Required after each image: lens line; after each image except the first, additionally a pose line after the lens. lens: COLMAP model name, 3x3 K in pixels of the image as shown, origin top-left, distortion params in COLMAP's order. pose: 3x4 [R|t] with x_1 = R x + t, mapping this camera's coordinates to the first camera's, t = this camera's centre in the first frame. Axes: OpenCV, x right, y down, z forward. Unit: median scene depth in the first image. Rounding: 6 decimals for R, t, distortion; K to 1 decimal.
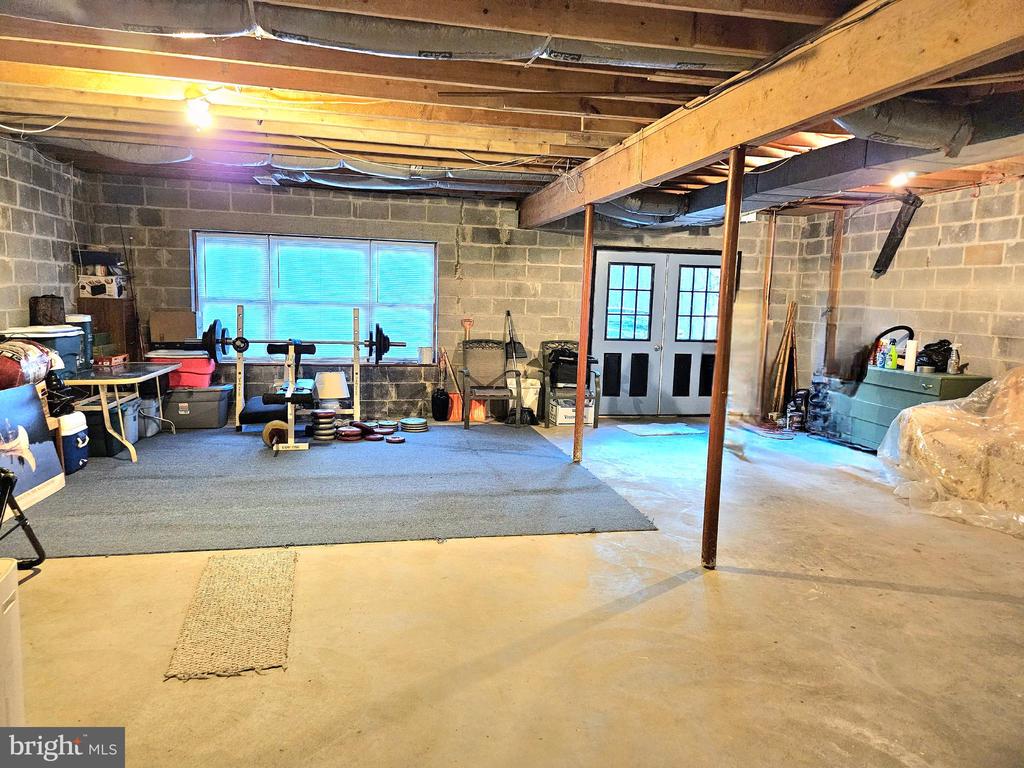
lens RADIAL K [[685.6, 0, 504.7], [0, 685.6, 381.6], [0, 0, 1]] dist [0.055041, -0.011447]
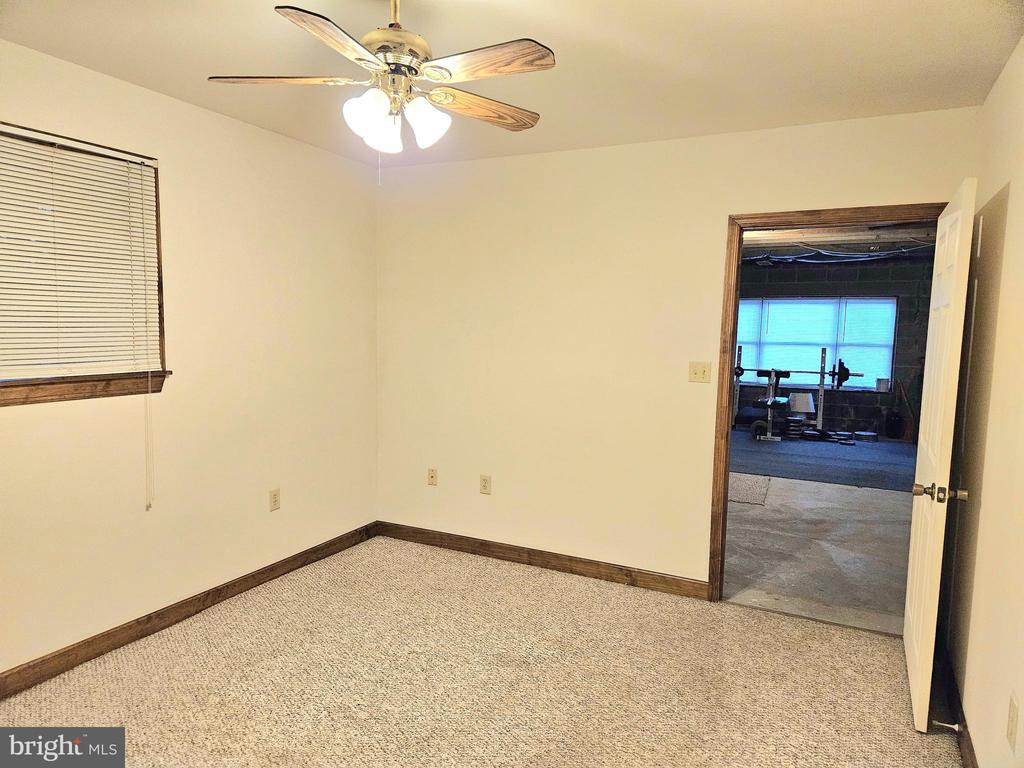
lens RADIAL K [[685.6, 0, 511.9], [0, 685.6, 390.8], [0, 0, 1]] dist [0.055041, -0.011447]
pose [[0.789401, 0.045867, -0.612162, 0.153974], [-0.072964, 0.997146, -0.019377, 0.055633], [0.609526, 0.059961, 0.790495, -0.502784]]
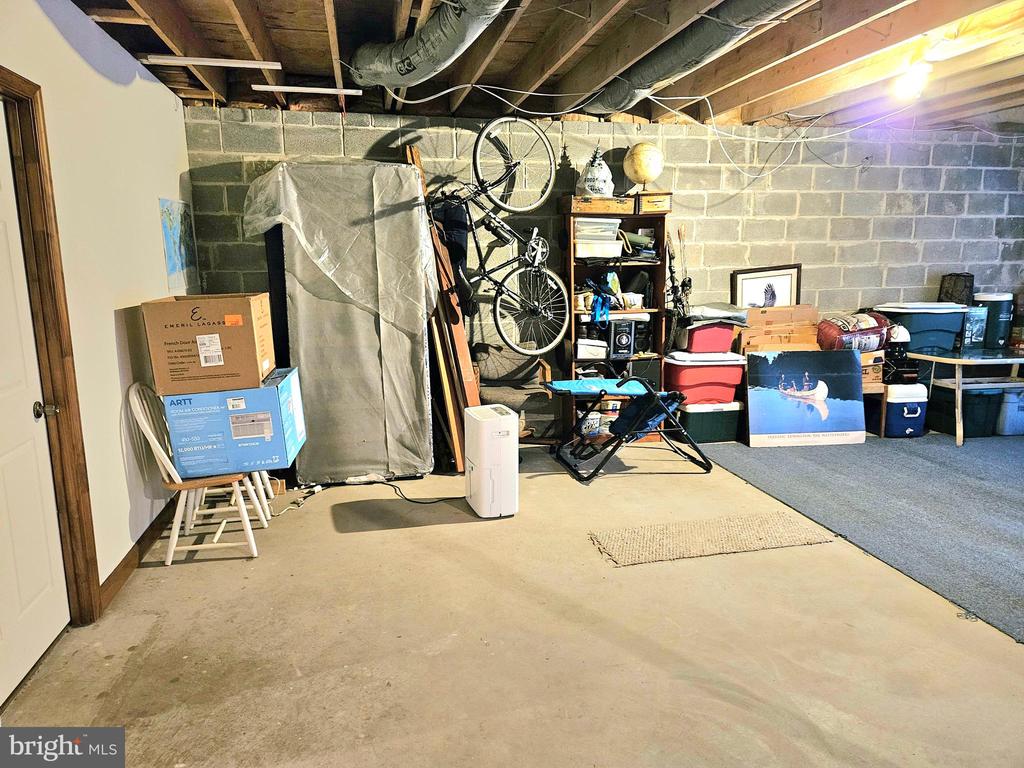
lens RADIAL K [[685.6, 0, 510.5], [0, 685.6, 389.8], [0, 0, 1]] dist [0.055041, -0.011447]
pose [[0.027742, 0.166733, -0.985612, 0.337549], [-0.126650, 0.978632, 0.161987, -0.033704], [0.991559, 0.120334, 0.048266, 0.273693]]
